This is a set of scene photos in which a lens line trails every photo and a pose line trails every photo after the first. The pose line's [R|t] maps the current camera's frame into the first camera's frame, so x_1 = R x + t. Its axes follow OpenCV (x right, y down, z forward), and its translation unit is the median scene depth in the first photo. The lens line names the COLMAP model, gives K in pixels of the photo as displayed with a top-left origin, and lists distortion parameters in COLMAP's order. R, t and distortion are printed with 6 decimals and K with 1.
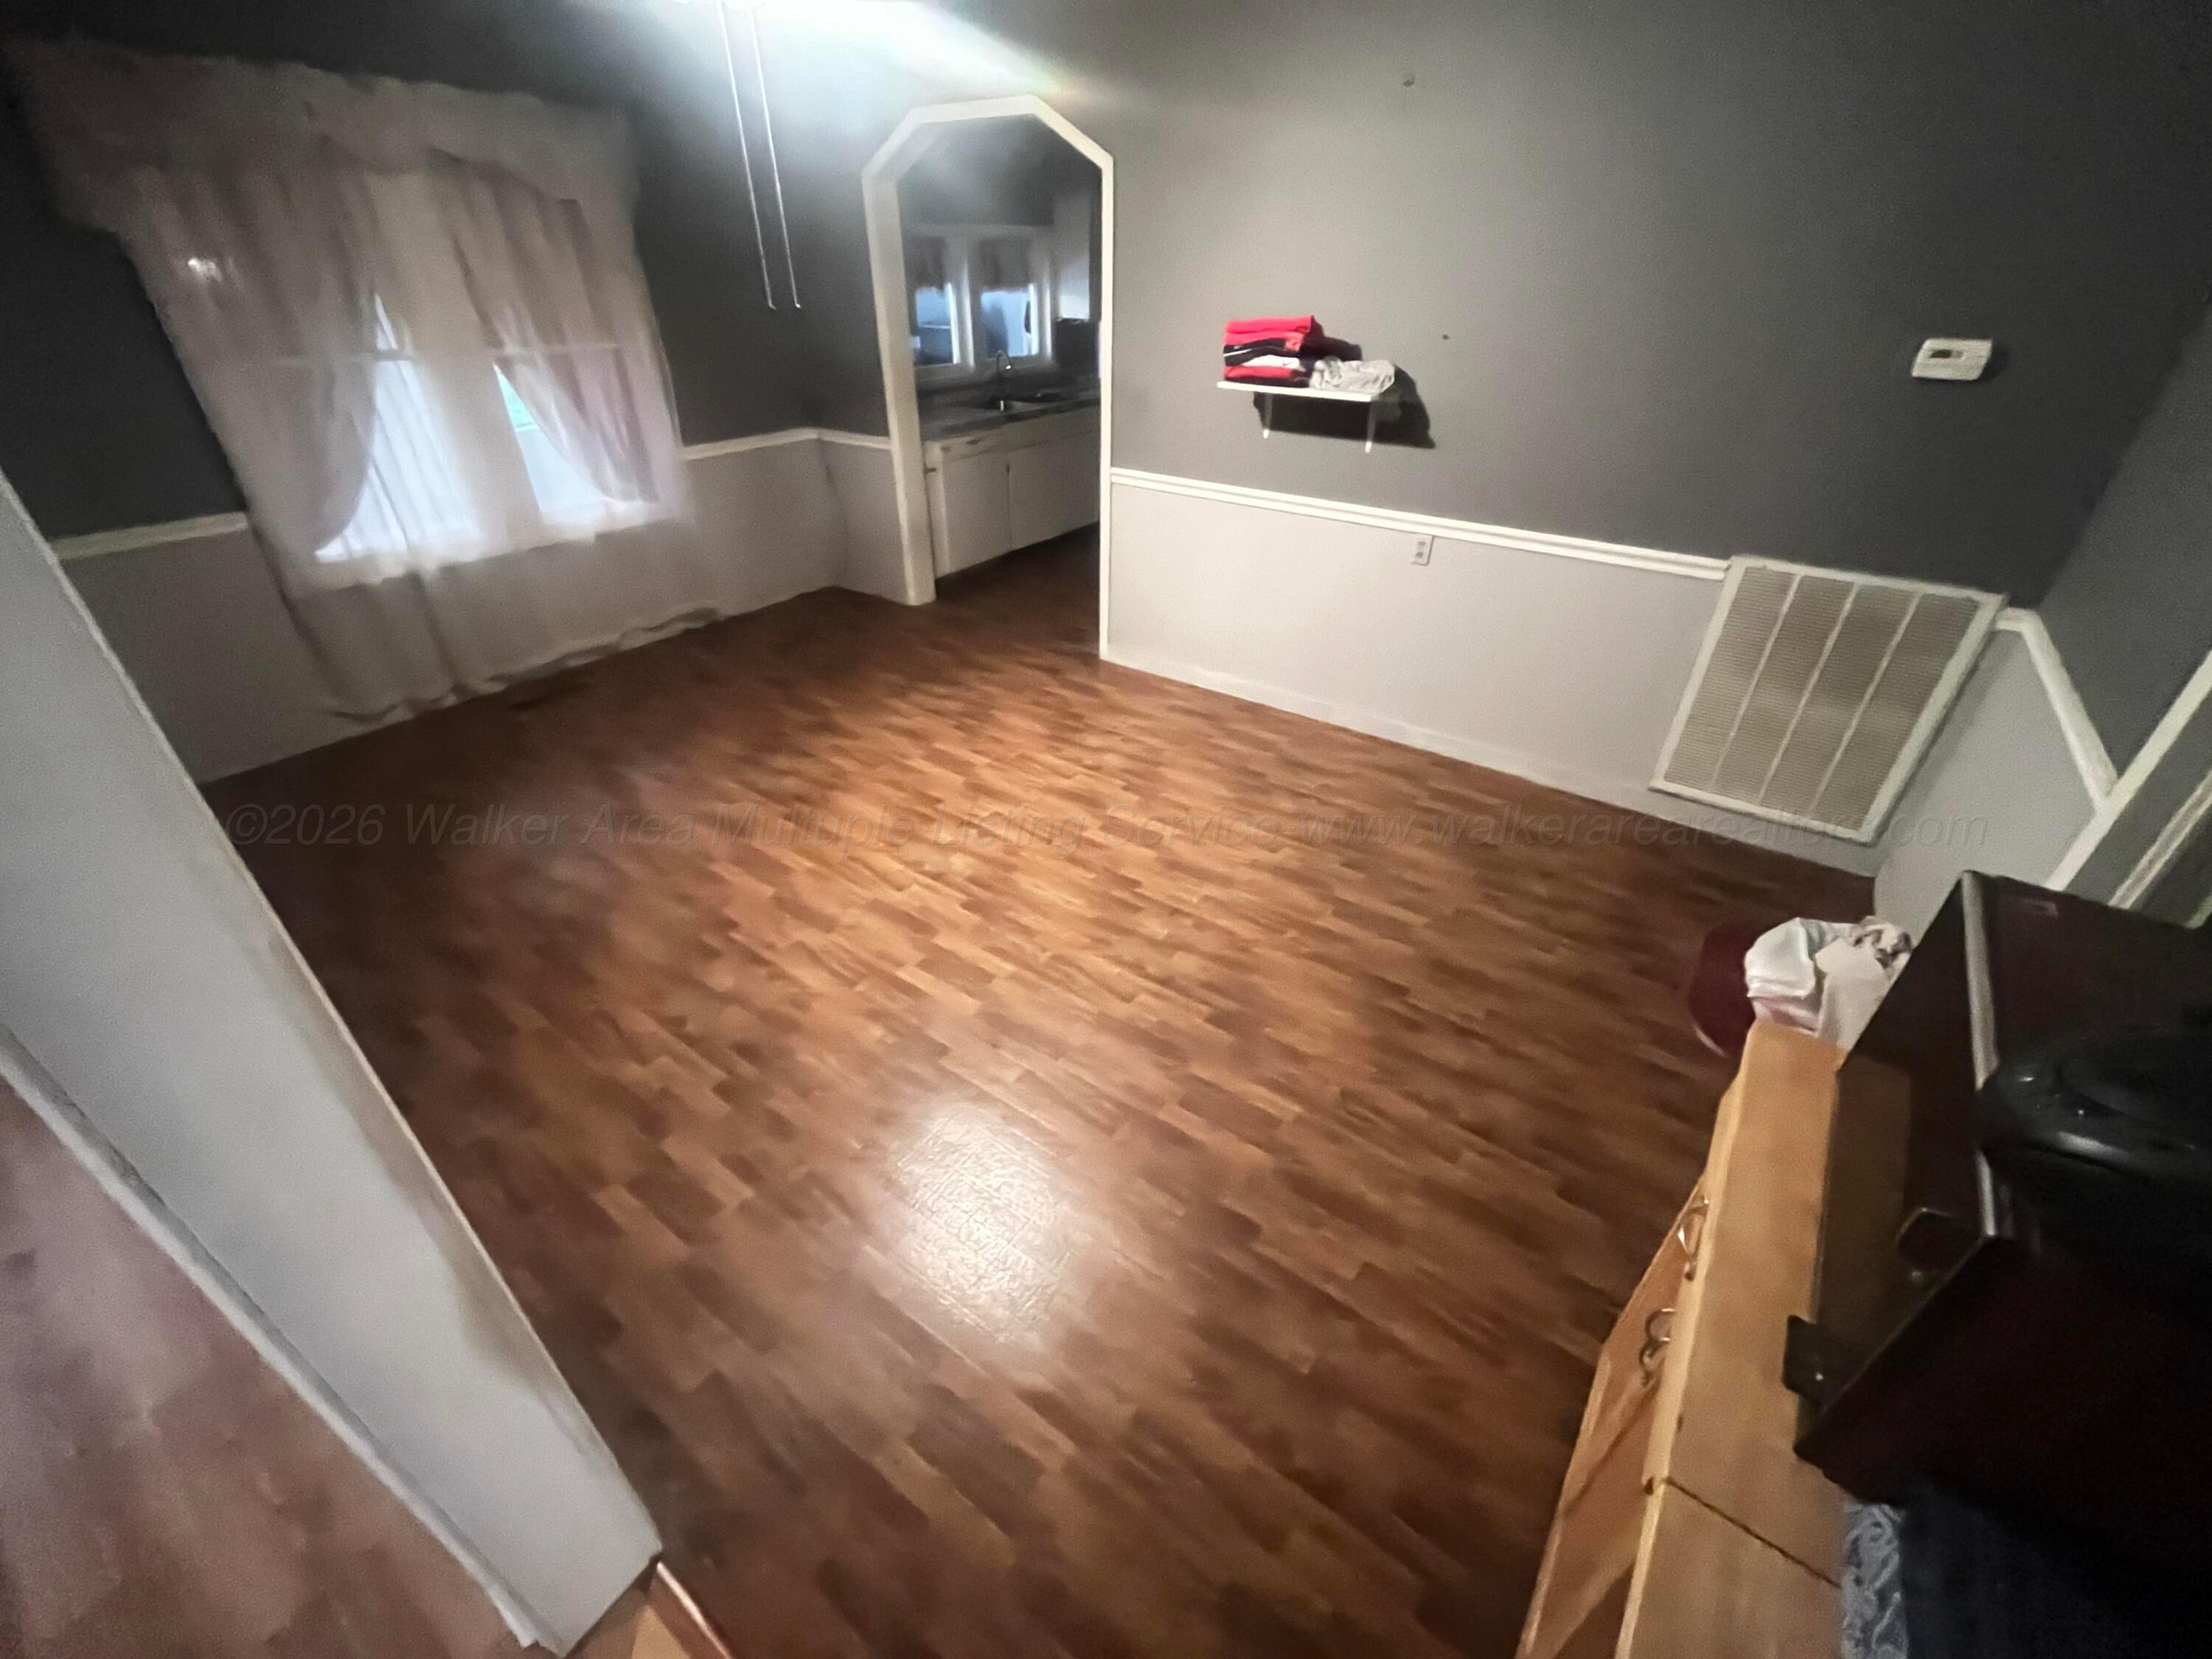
lens RADIAL K [[900.5, 0, 1105.5], [0, 900.5, 832.4], [0, 0, 1]] dist [-0.003092, 0.000237]
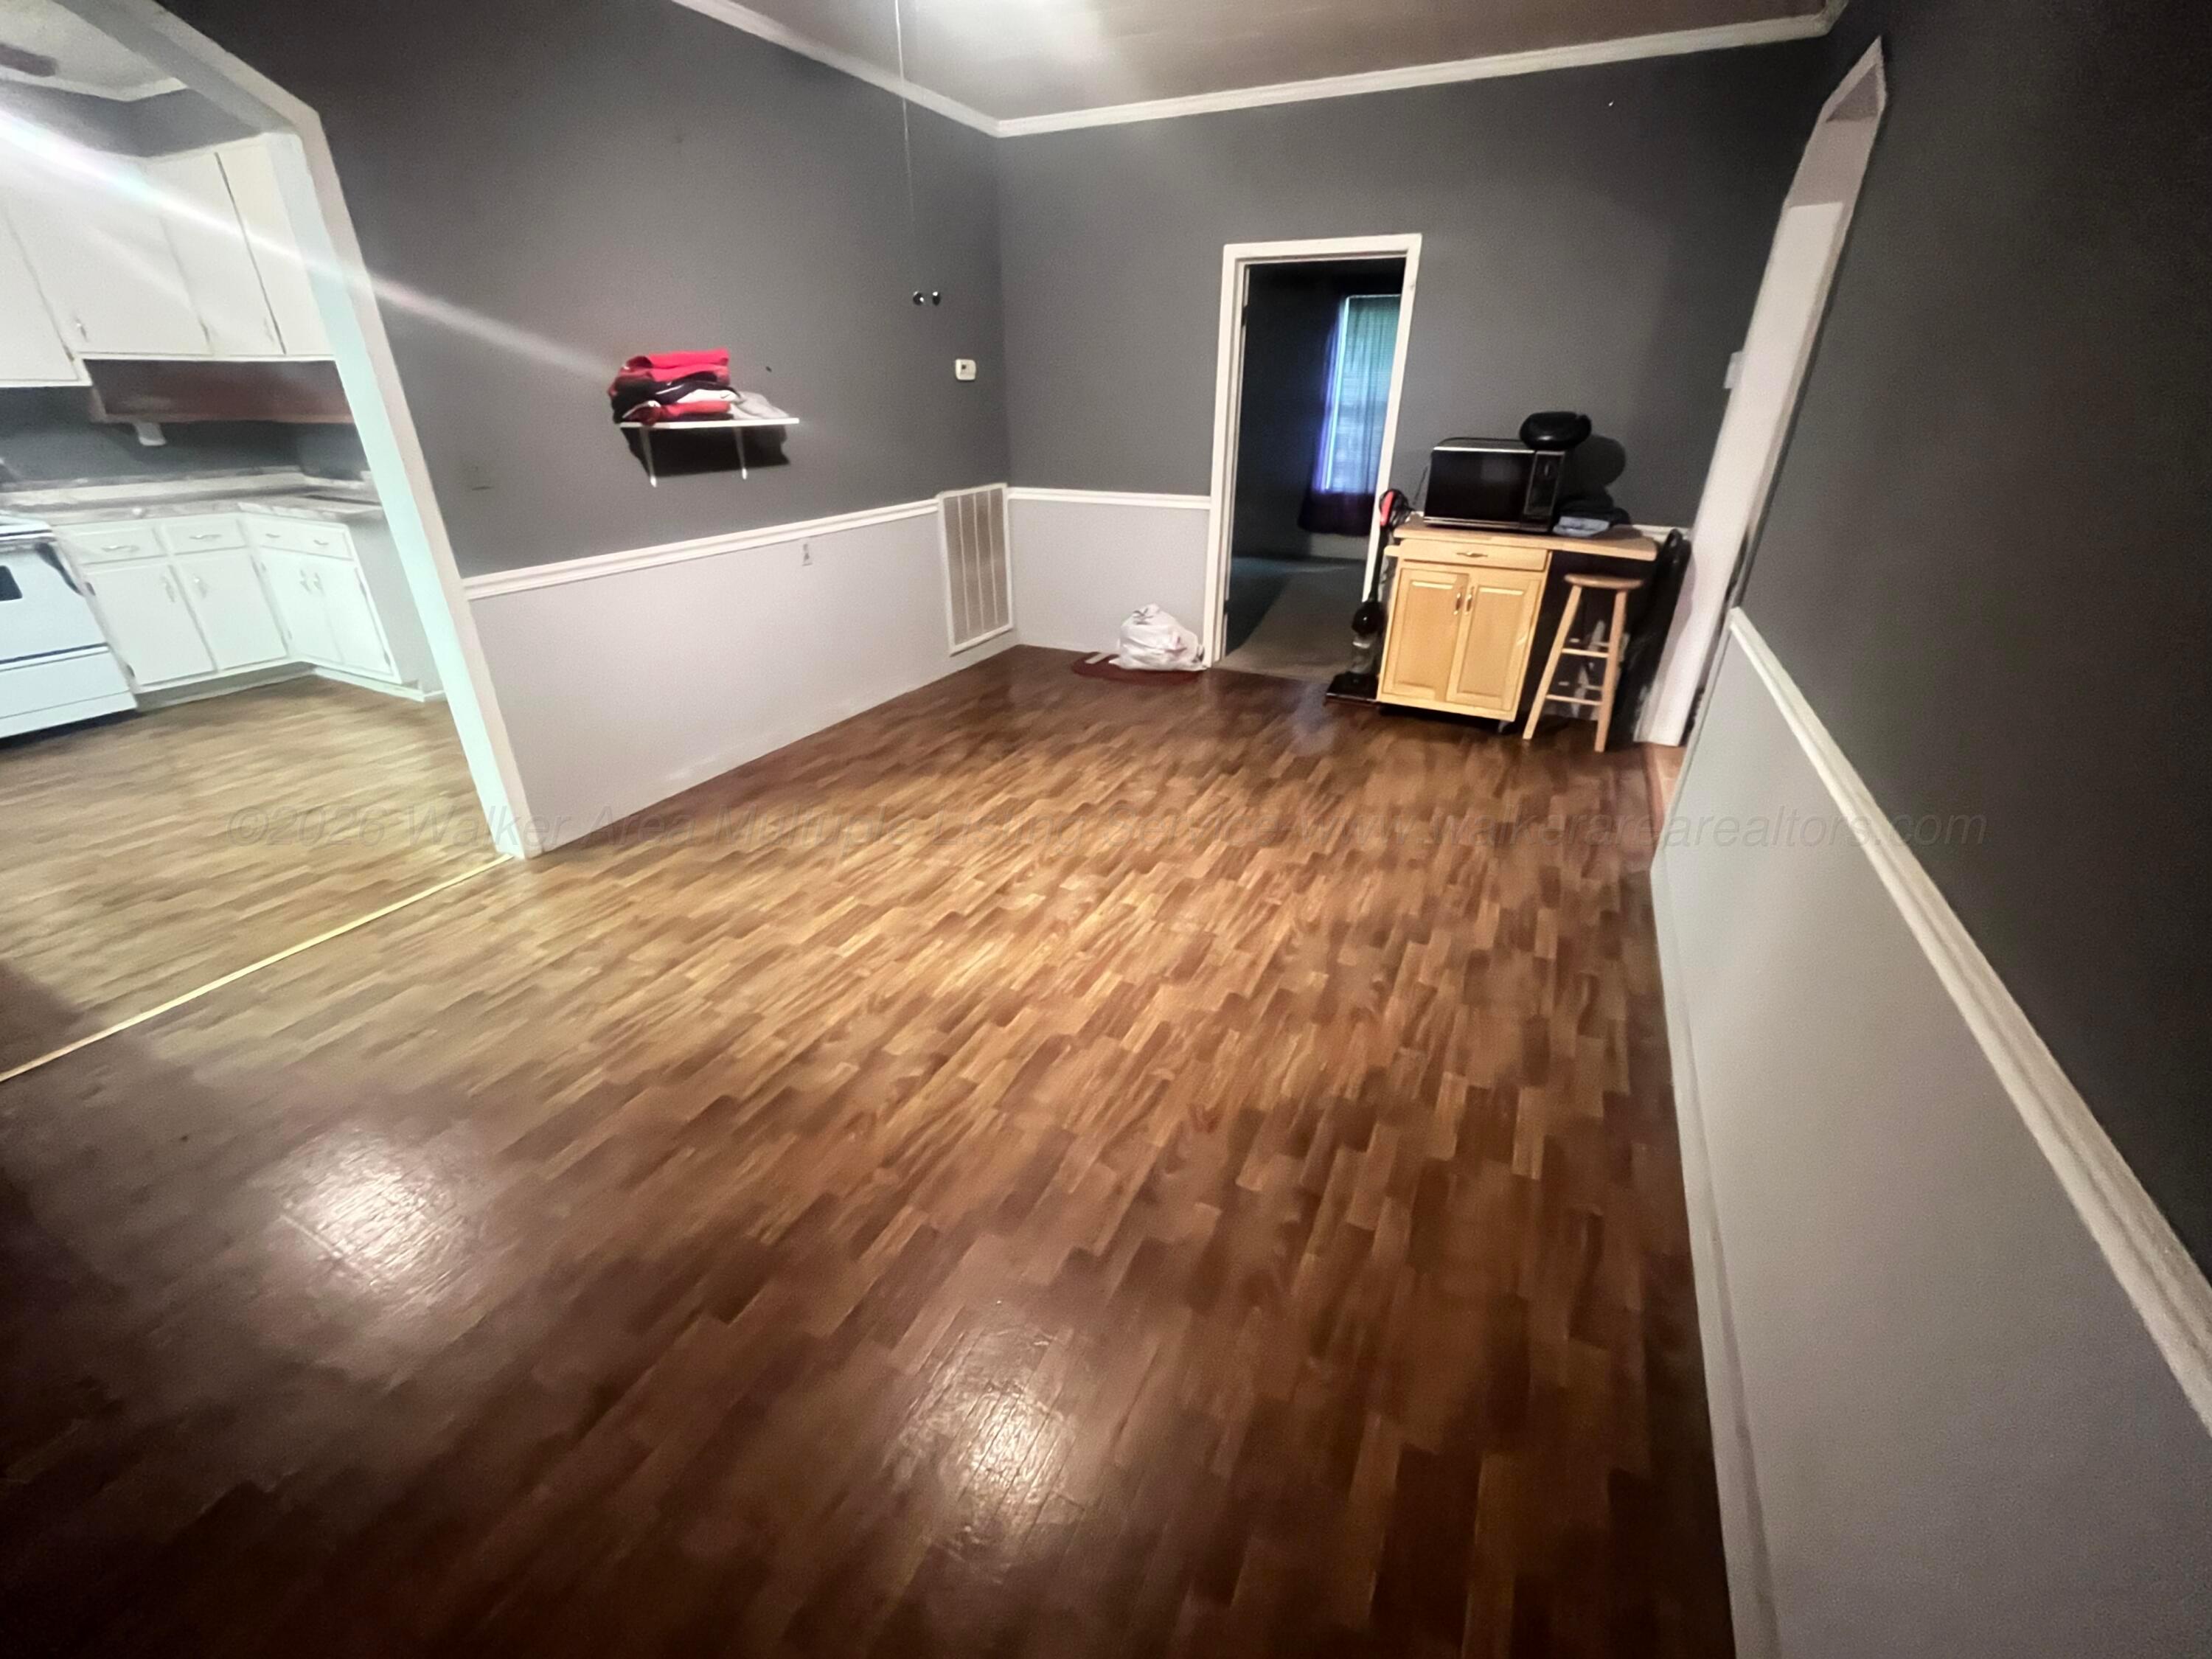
lens RADIAL K [[900.5, 0, 1105.5], [0, 900.5, 832.4], [0, 0, 1]] dist [-0.003092, 0.000237]
pose [[-0.166963, -0.443097, 0.880788, -0.995290], [0.533906, 0.710386, 0.458581, -0.431801], [-0.828895, 0.546824, 0.117965, 0.841105]]
